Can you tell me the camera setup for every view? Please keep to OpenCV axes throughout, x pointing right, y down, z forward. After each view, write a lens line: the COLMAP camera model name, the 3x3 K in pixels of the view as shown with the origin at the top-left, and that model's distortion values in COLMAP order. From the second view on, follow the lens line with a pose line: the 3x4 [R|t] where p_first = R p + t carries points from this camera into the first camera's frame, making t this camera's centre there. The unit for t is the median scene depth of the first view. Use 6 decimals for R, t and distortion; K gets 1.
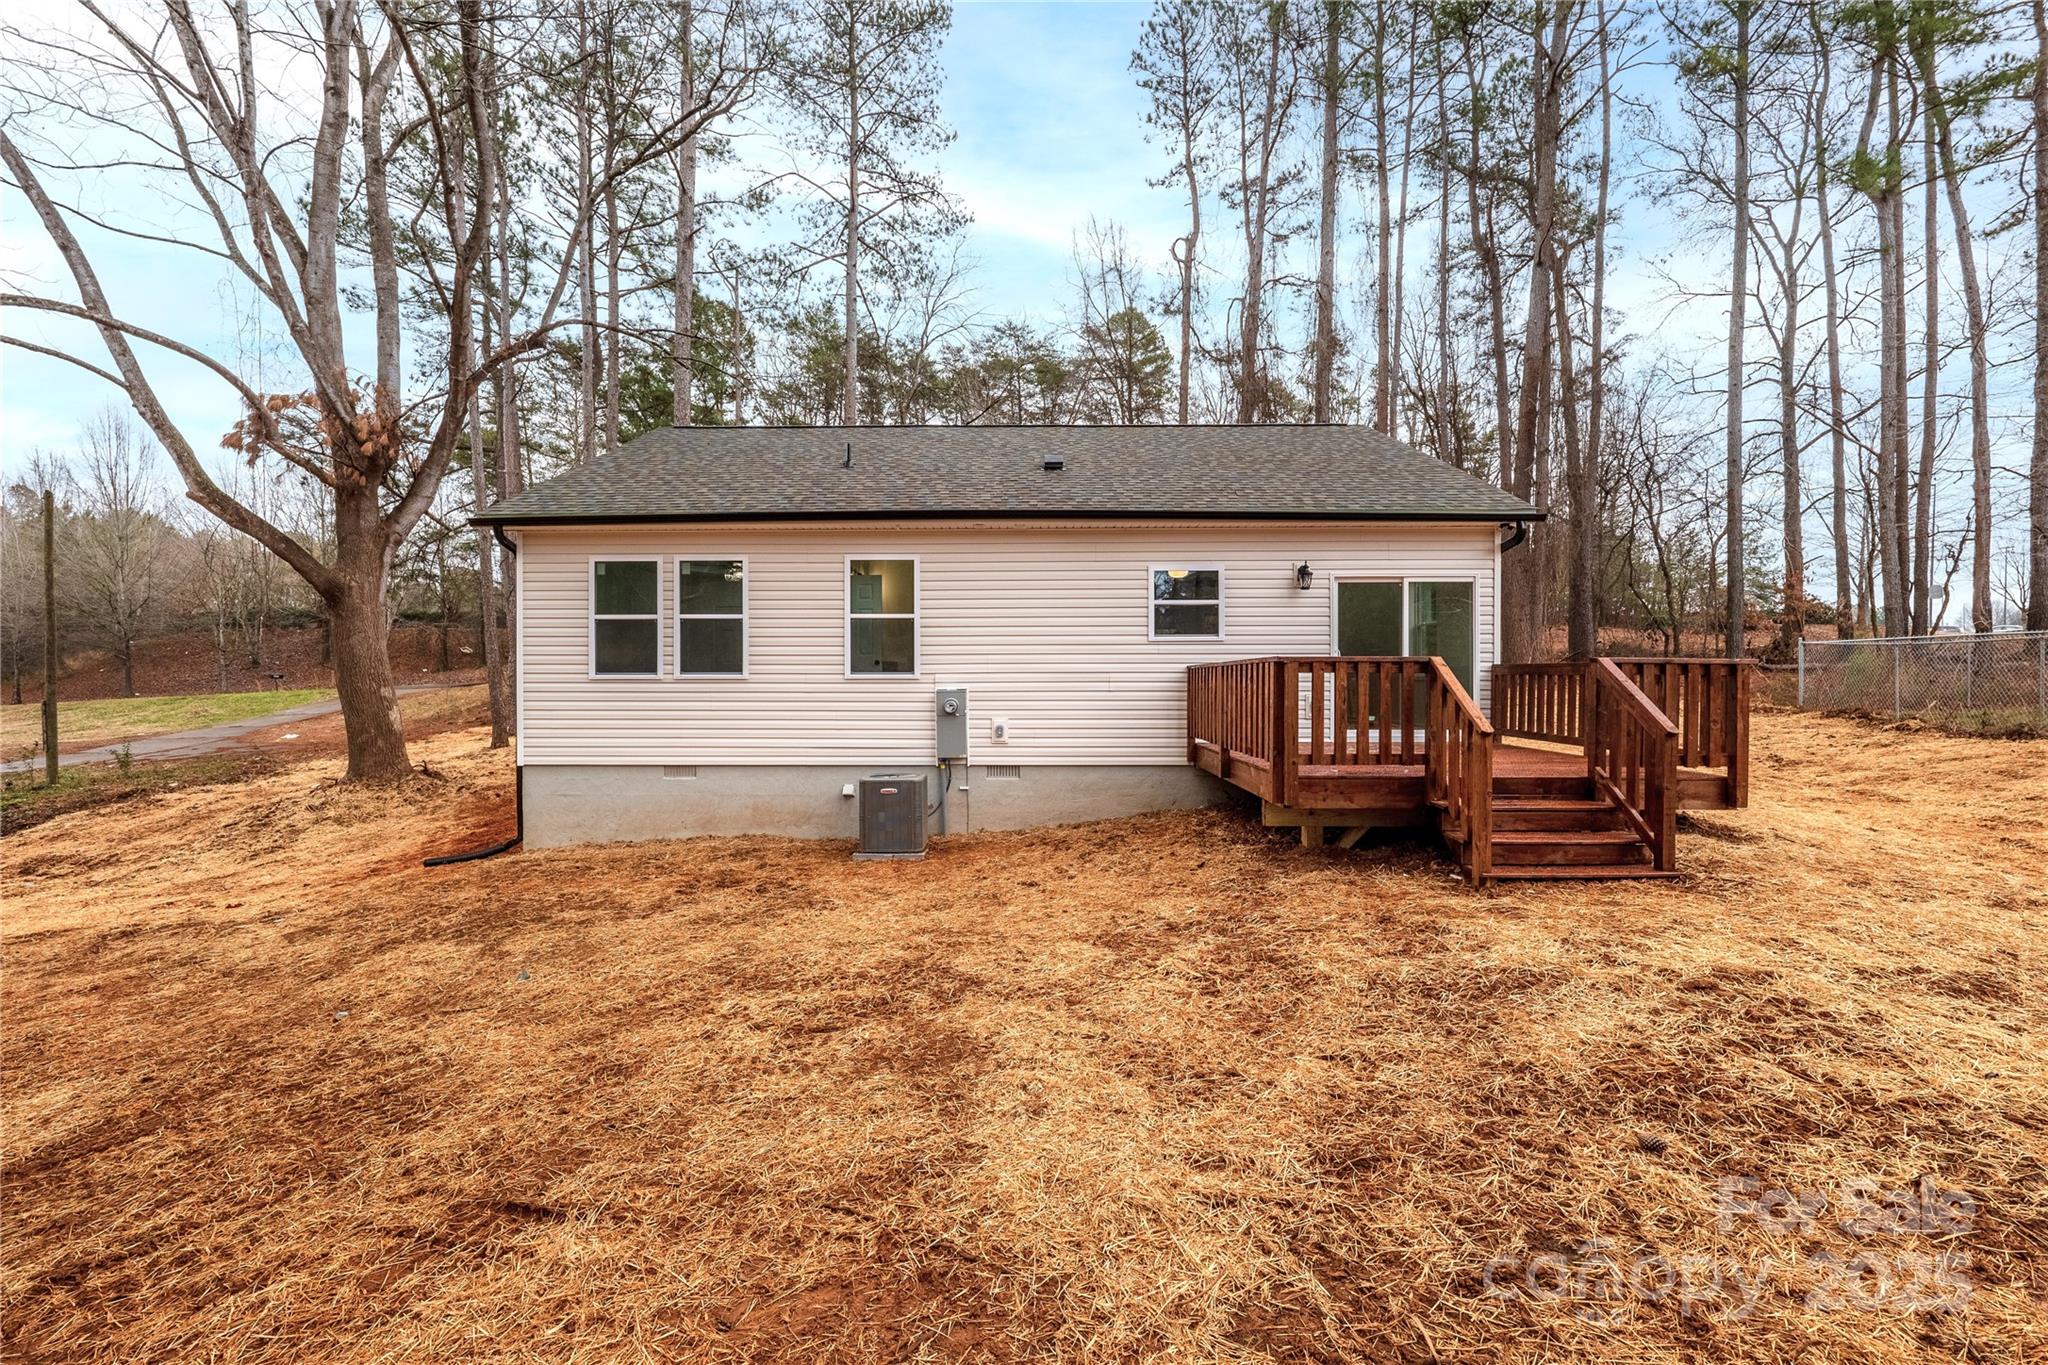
lens RADIAL K [[839.8, 0, 1005.2], [0, 839.8, 679.0], [0, 0, 1]] dist [-0.003345, -0.000526]
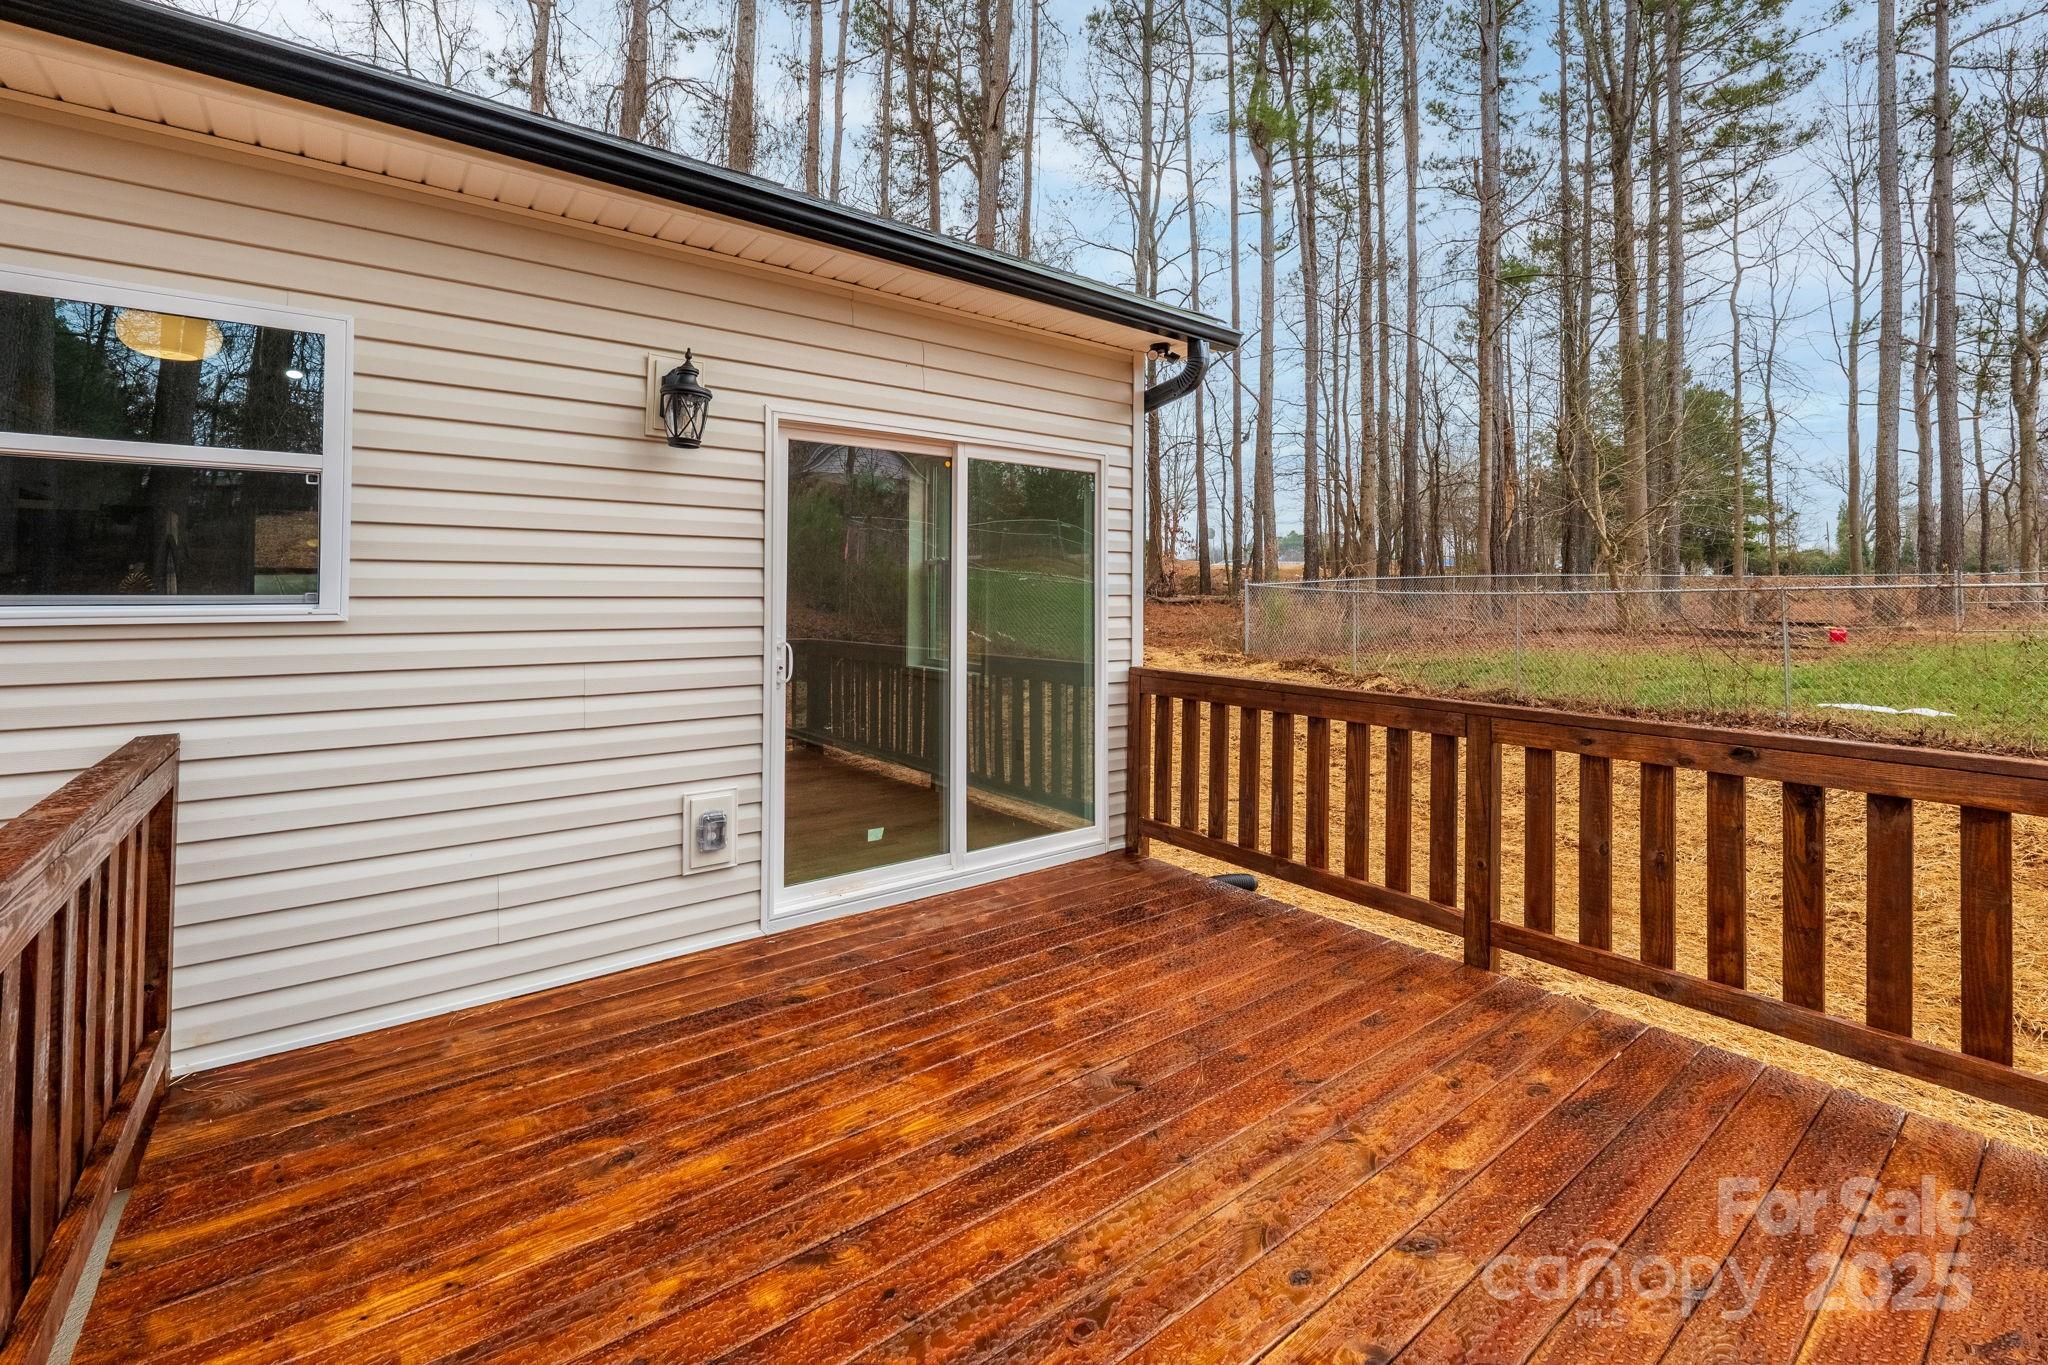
lens RADIAL K [[839.8, 0, 1005.2], [0, 839.8, 679.0], [0, 0, 1]] dist [-0.003345, -0.000526]
pose [[0.796478, -0.050382, 0.602565, 0.082999], [0.005028, 0.997040, 0.076719, -0.014858], [-0.604647, -0.058075, 0.794374, 0.217565]]
